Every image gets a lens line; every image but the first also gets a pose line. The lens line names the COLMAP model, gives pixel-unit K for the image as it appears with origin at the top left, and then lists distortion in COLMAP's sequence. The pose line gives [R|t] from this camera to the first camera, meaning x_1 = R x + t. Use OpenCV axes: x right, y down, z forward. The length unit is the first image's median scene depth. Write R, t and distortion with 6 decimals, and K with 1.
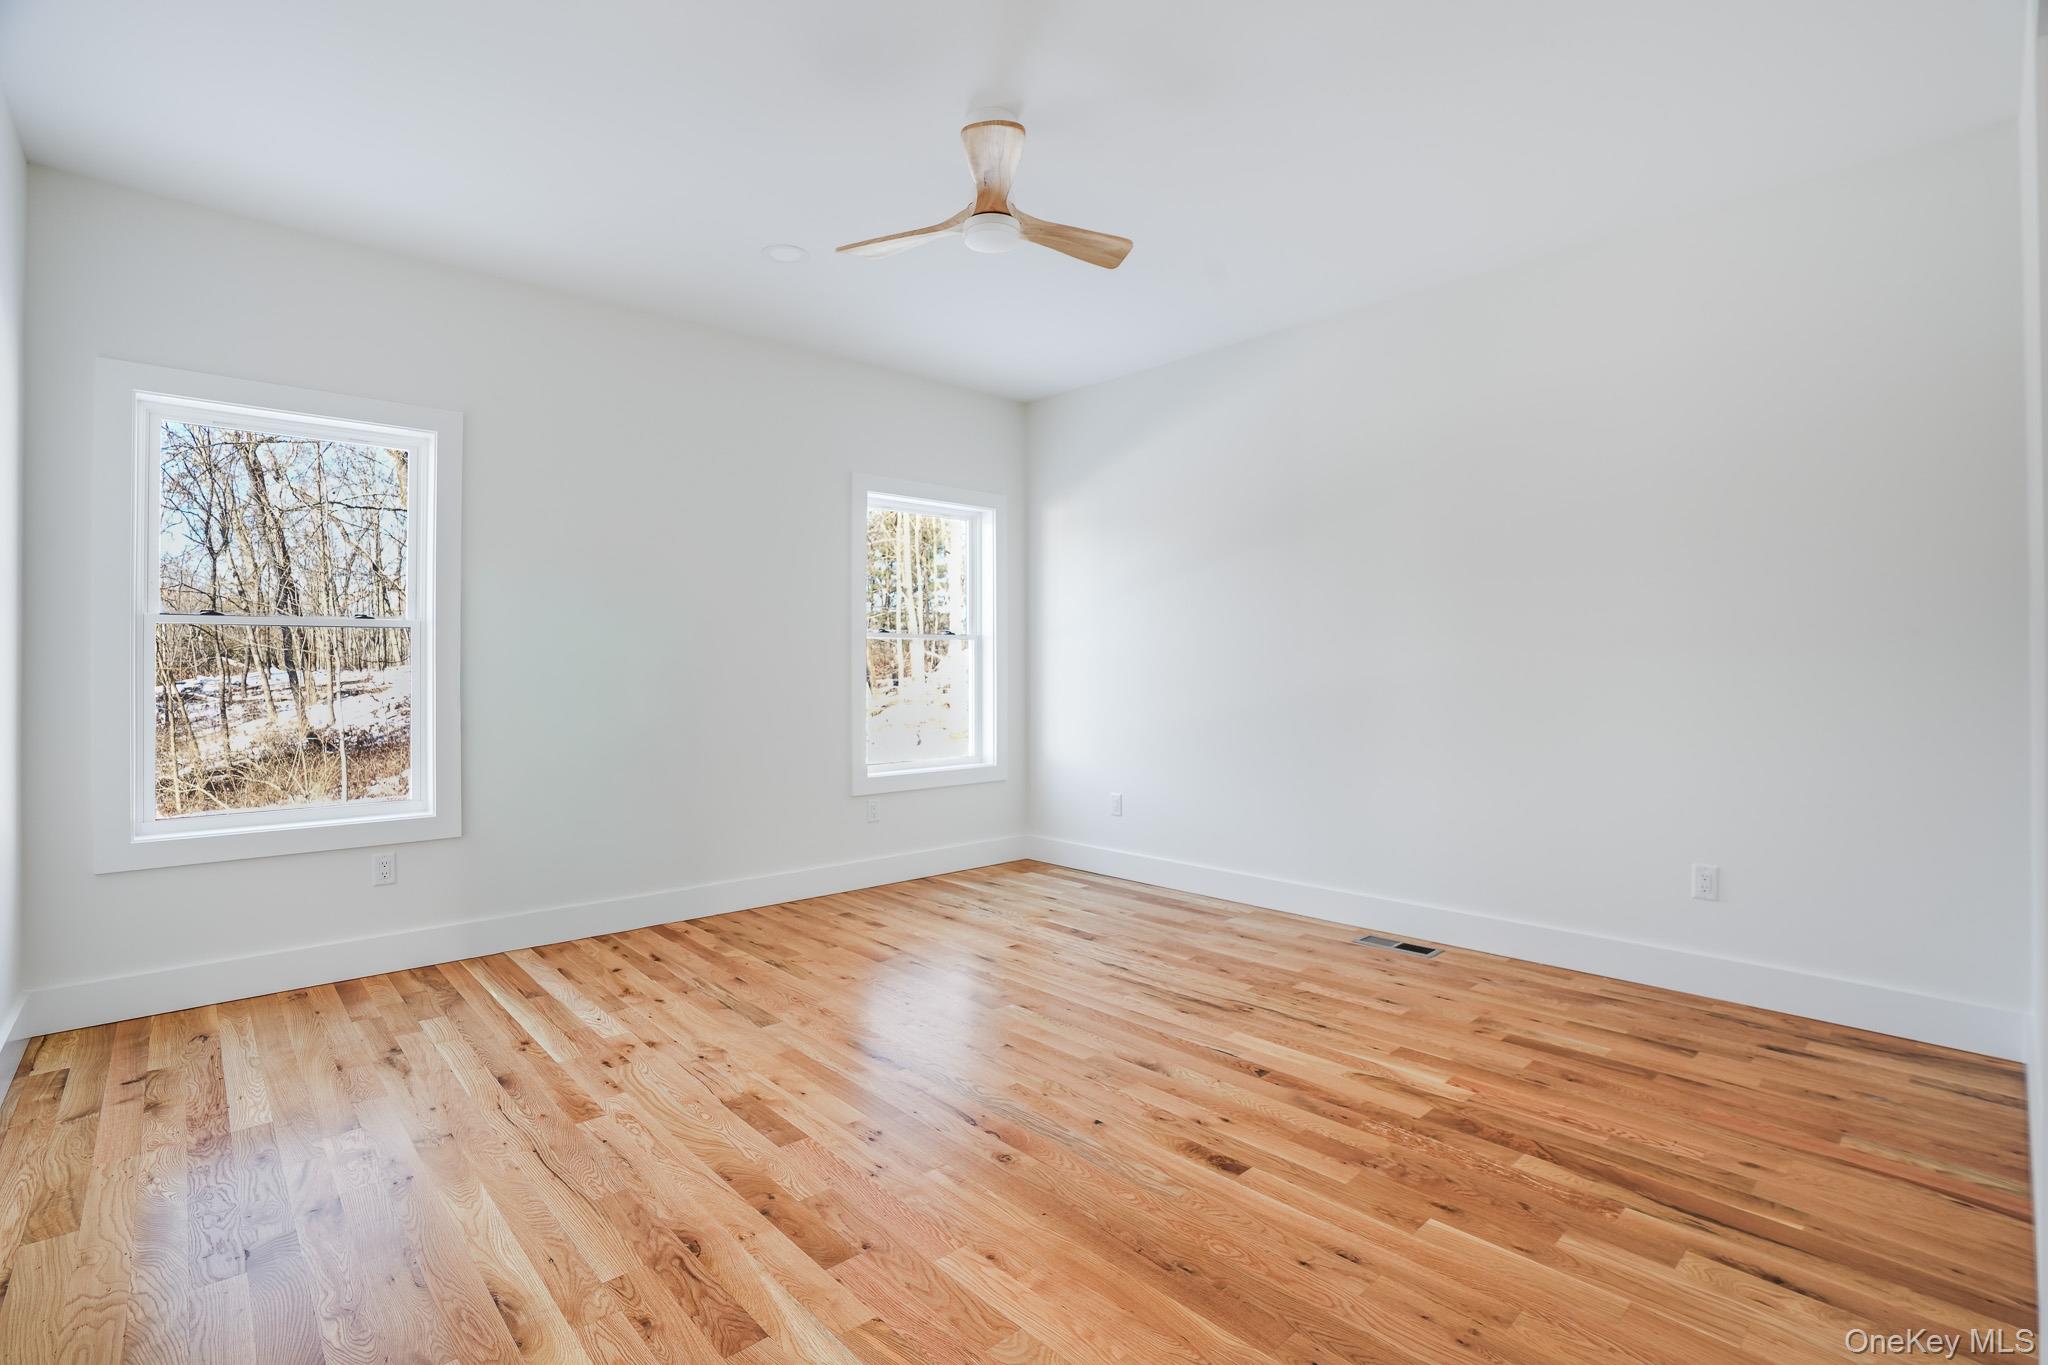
lens RADIAL K [[939.3, 0, 1025.1], [0, 939.3, 674.5], [0, 0, 1]] dist [-0.039435, 0.014326]
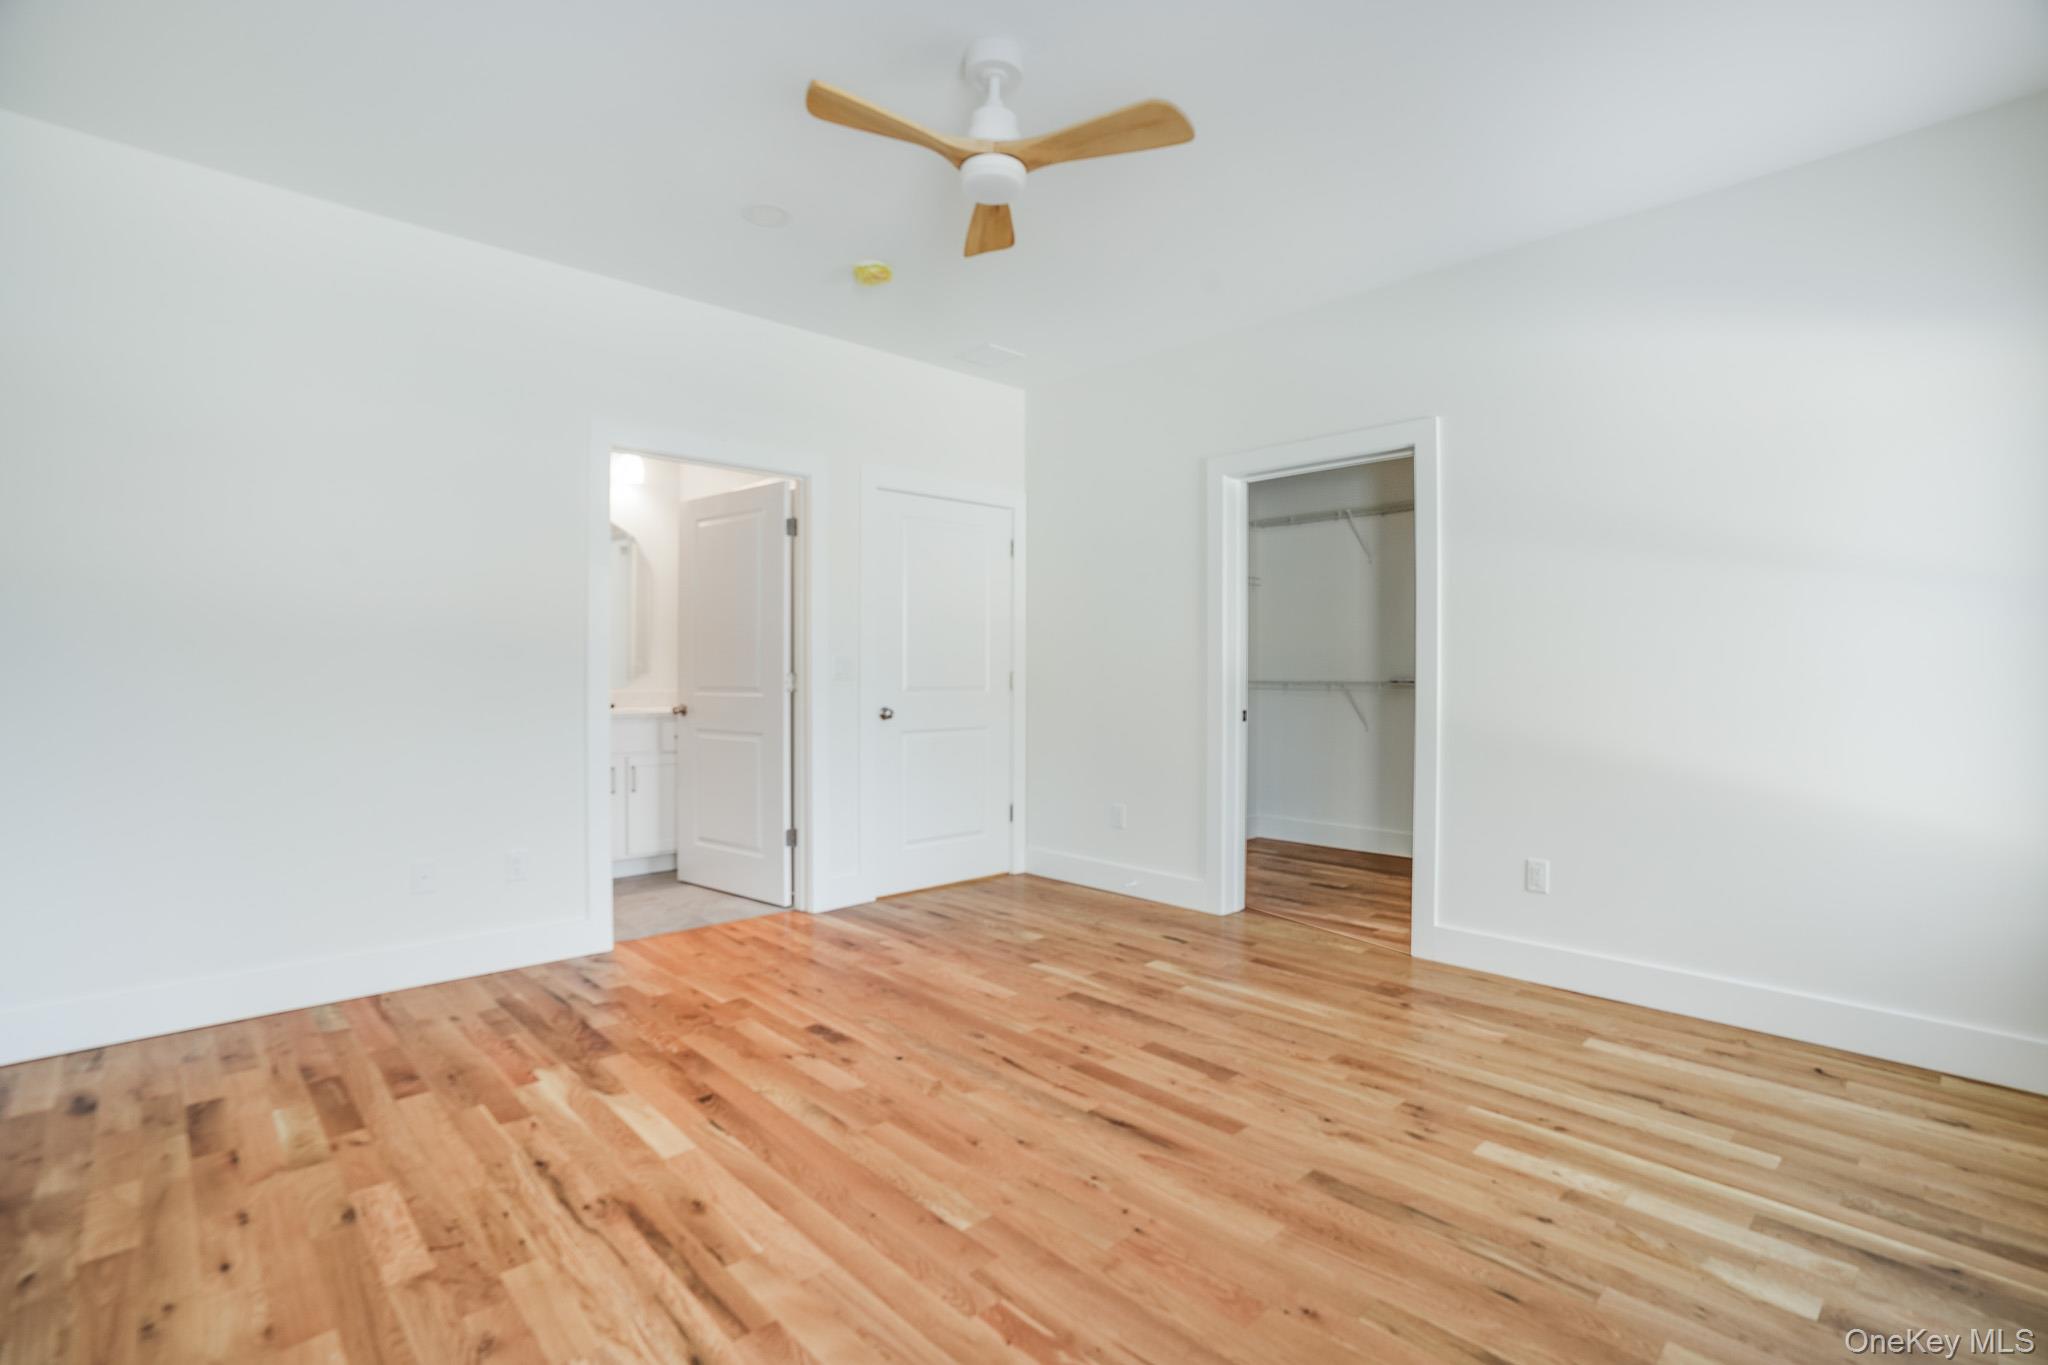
lens RADIAL K [[939.3, 0, 1025.5], [0, 939.3, 678.9], [0, 0, 1]] dist [-0.039435, 0.014326]
pose [[-0.999819, -0.003252, -0.018745, -0.051129], [-0.003544, 0.999873, 0.015542, -0.013317], [0.018692, 0.015606, -0.999703, 1.941648]]
